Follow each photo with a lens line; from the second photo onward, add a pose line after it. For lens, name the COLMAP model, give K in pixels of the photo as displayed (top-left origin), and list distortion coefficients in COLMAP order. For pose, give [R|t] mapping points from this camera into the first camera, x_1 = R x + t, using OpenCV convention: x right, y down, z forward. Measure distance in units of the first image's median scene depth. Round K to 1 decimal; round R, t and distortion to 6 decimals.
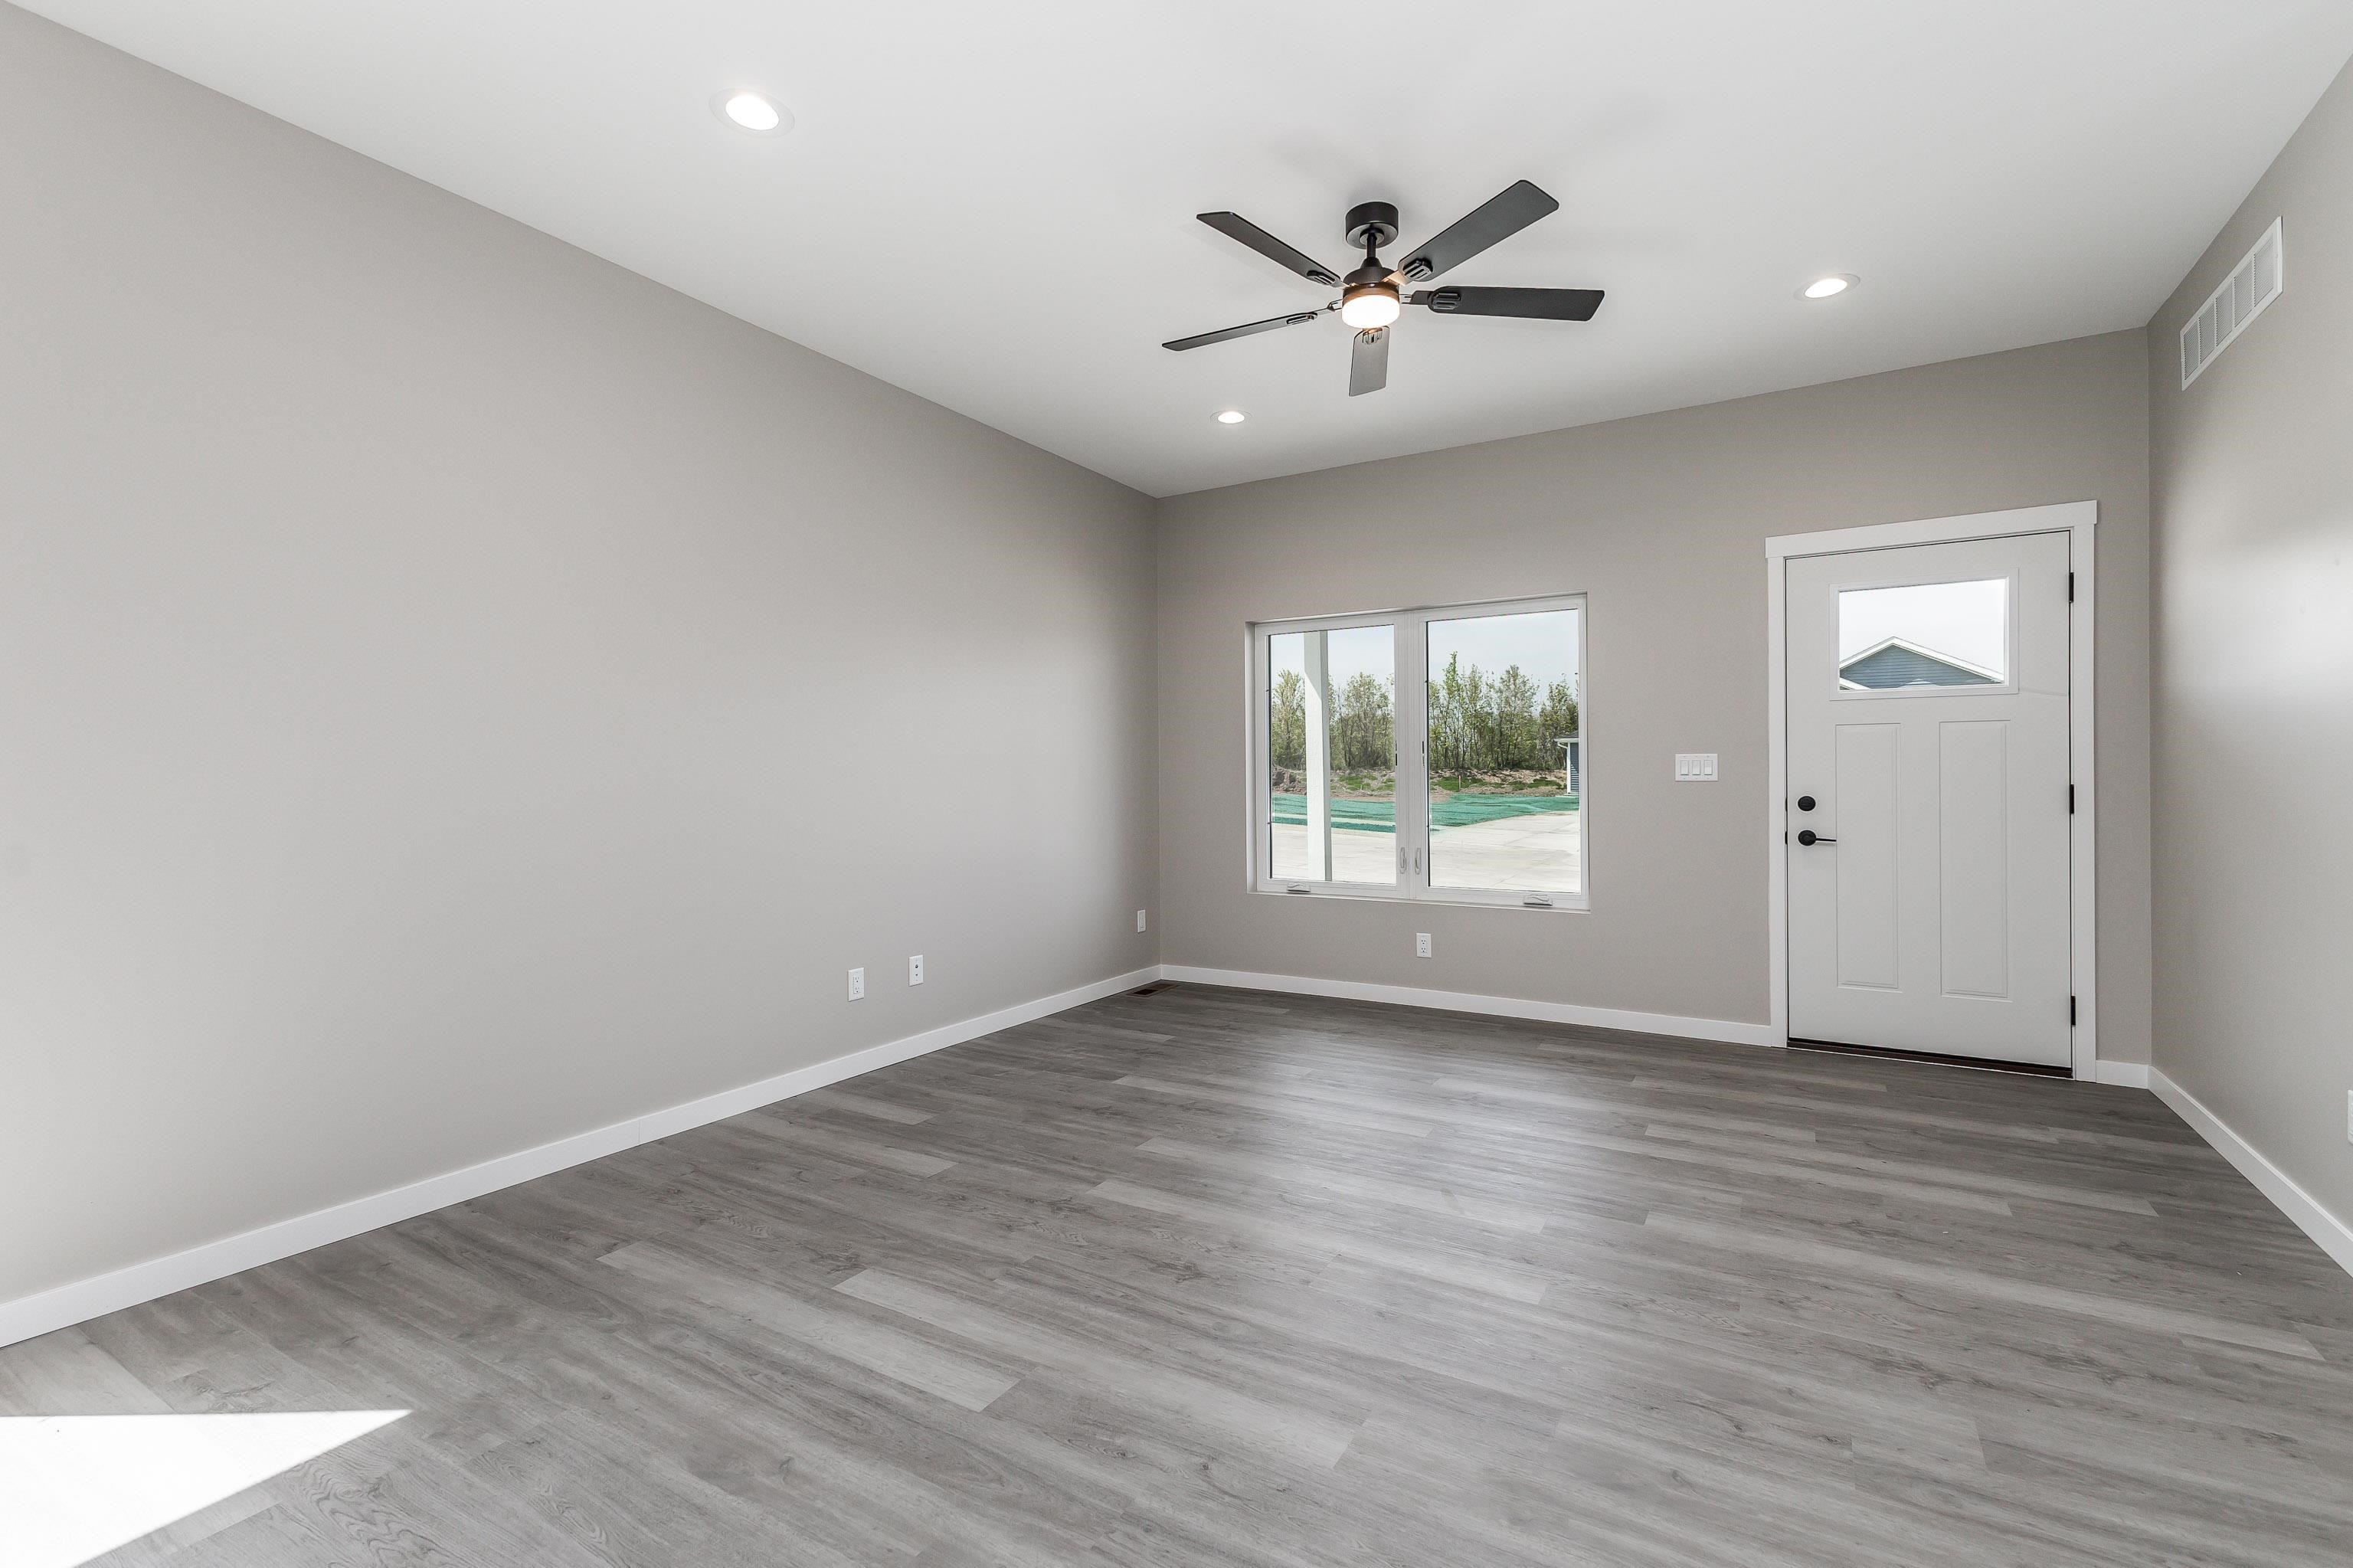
lens RADIAL K [[1035.5, 0, 1195.4], [0, 1035.5, 788.1], [0, 0, 1]] dist [0.007788, -0.002220]
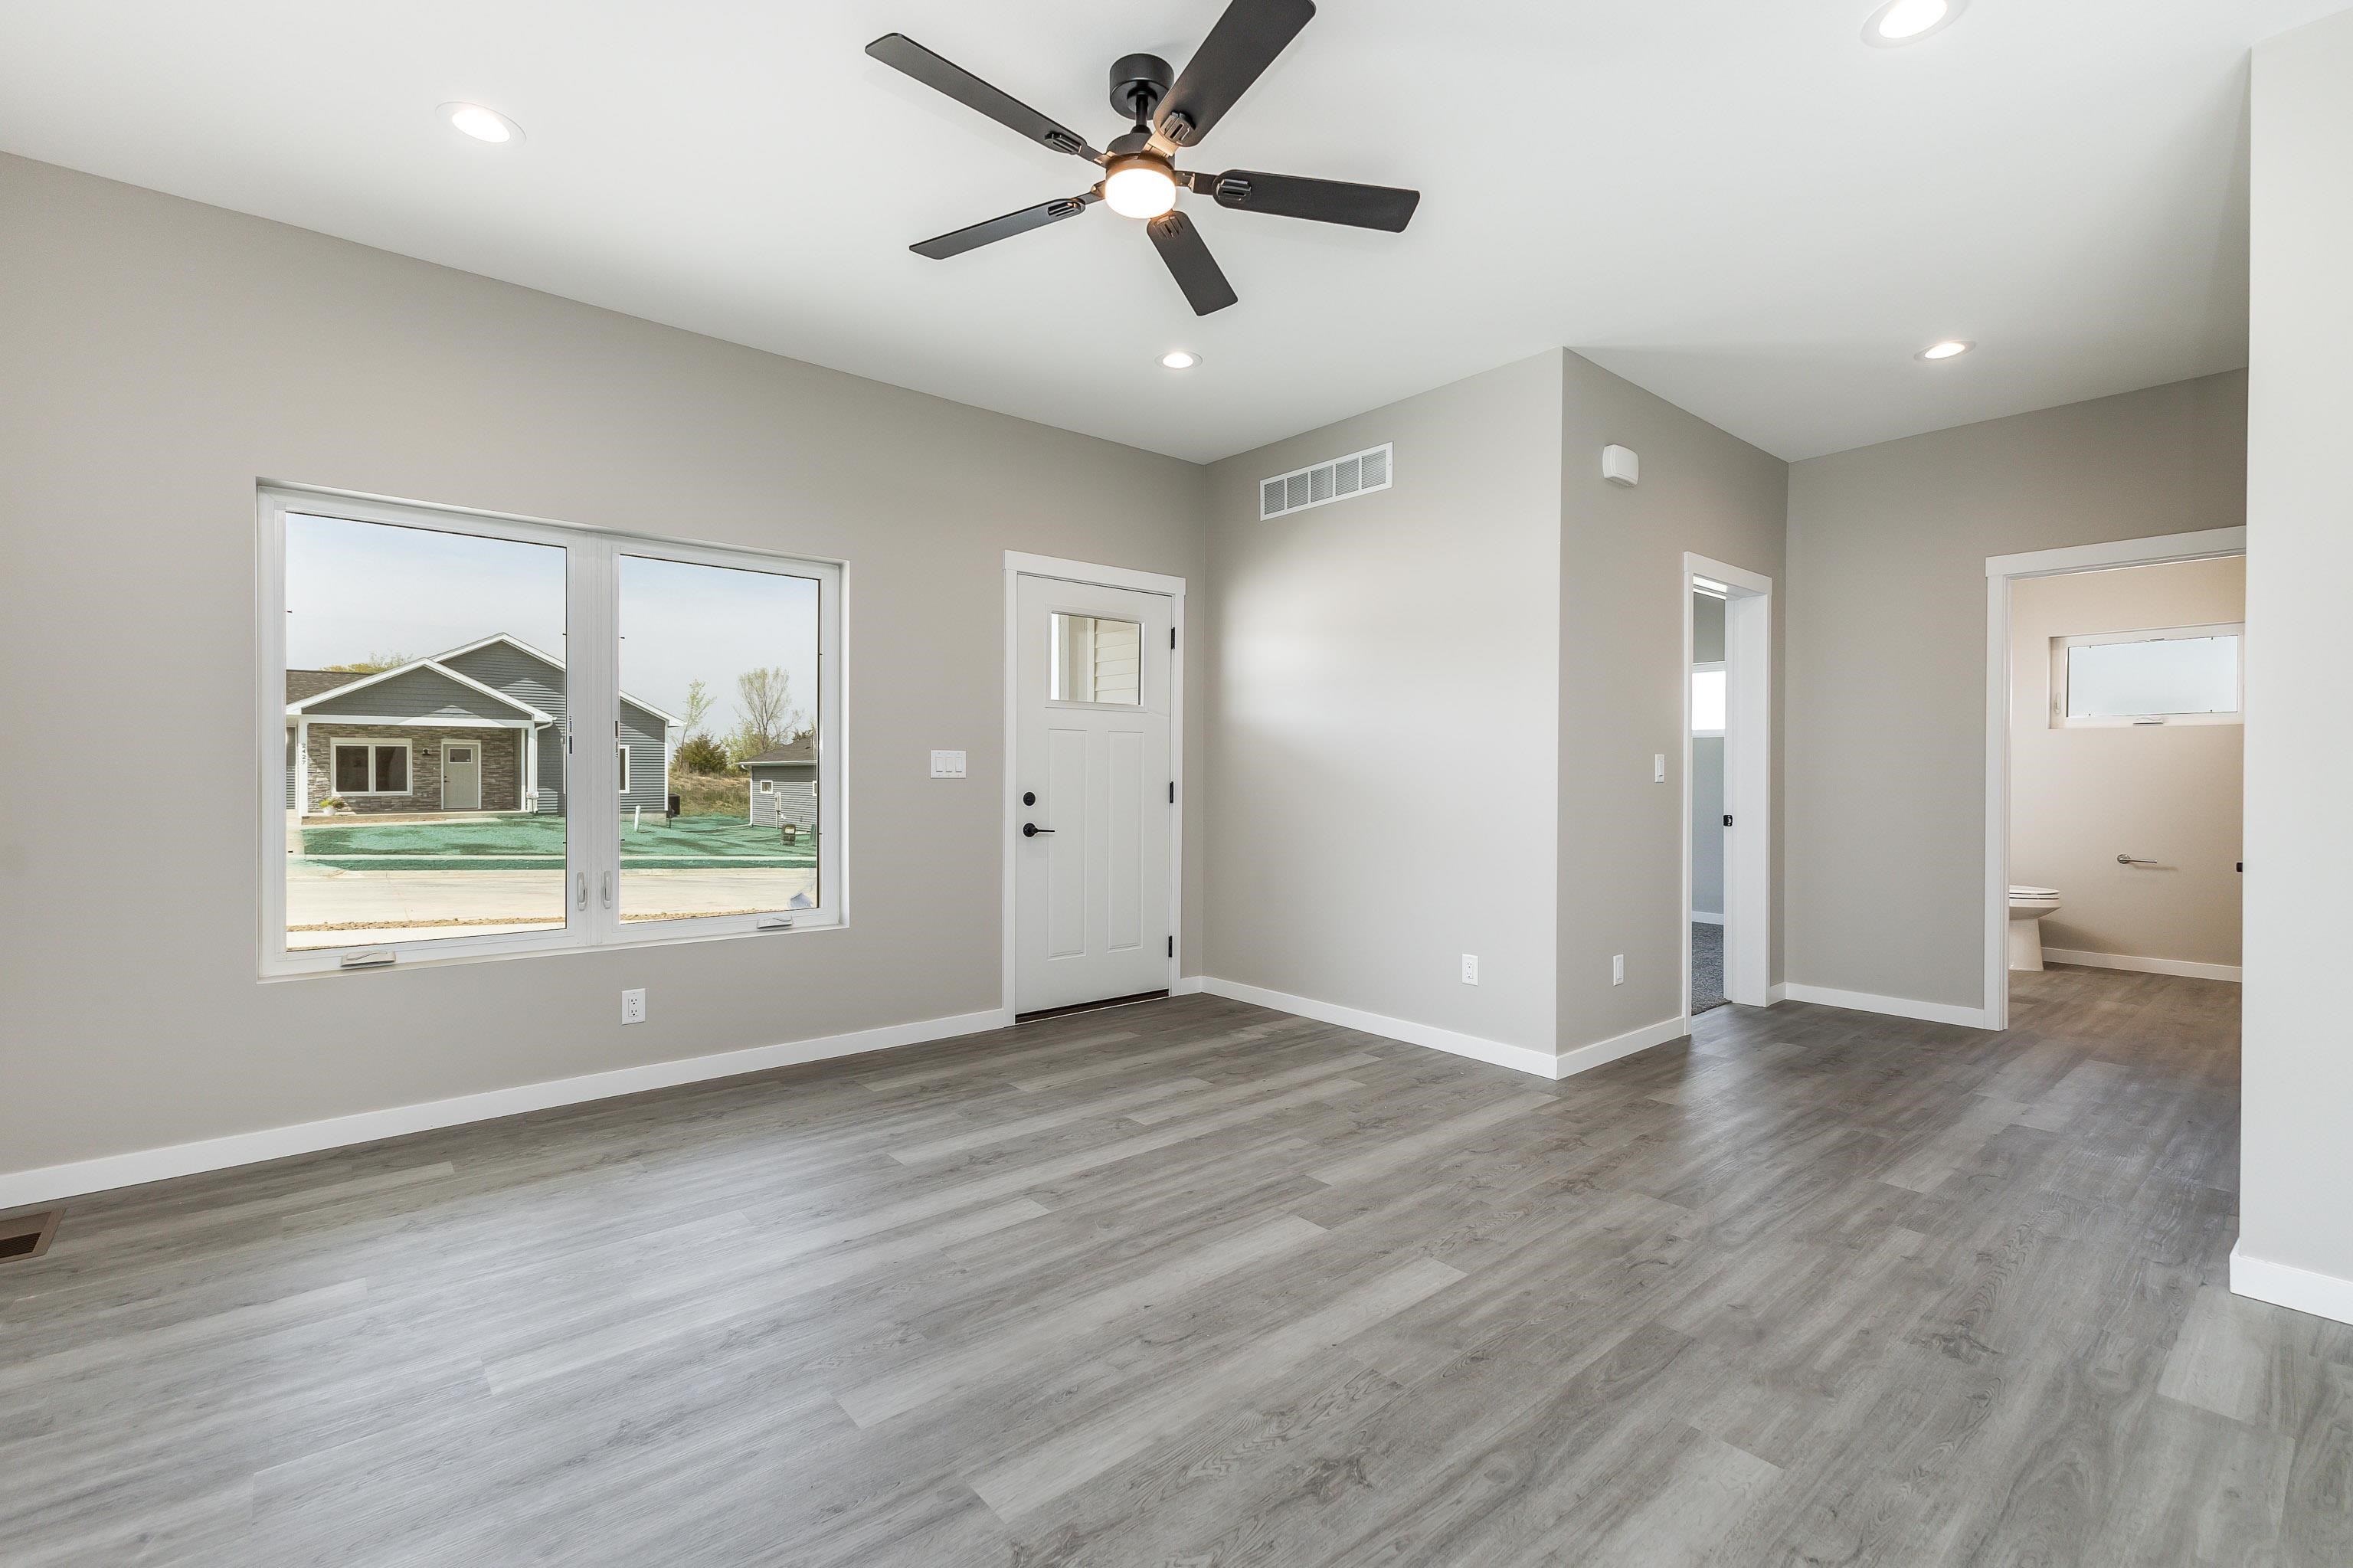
lens RADIAL K [[1035.5, 0, 1186.6], [0, 1035.5, 775.3], [0, 0, 1]] dist [0.007788, -0.002220]
pose [[0.326228, 0.005644, 0.945274, -0.546516], [0.004414, 0.999962, -0.007494, -0.001518], [-0.945281, 0.006618, 0.326191, 0.663333]]
